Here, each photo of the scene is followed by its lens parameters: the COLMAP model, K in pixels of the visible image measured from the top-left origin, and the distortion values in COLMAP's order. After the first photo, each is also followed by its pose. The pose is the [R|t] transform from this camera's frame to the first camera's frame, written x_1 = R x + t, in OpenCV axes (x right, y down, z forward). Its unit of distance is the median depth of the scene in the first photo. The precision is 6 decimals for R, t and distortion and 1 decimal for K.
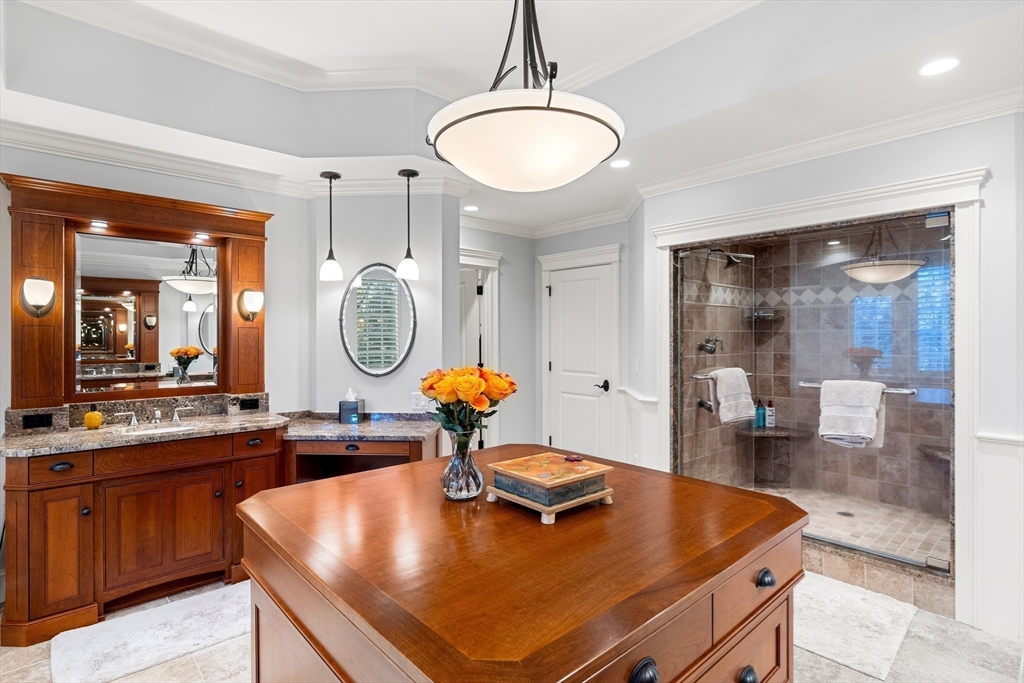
lens RADIAL K [[515.7, 0, 512.8], [0, 515.7, 338.0], [0, 0, 1]] dist [-0.001375, -0.000159]
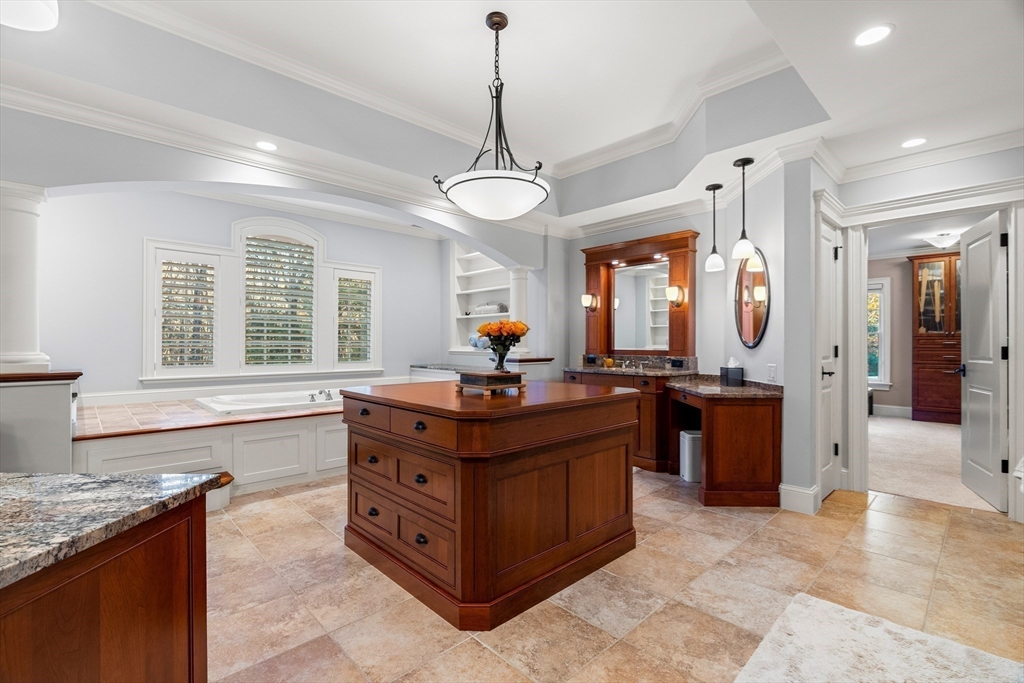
lens RADIAL K [[463.8, 0, 512.9], [0, 463.8, 342.3], [0, 0, 1]] dist [-0.000836, -0.000149]
pose [[0.031555, 0.000091, -0.999502, 0.777792], [-0.005407, 0.999985, -0.000079, 0.068304], [0.999487, 0.005407, 0.031555, 0.479696]]
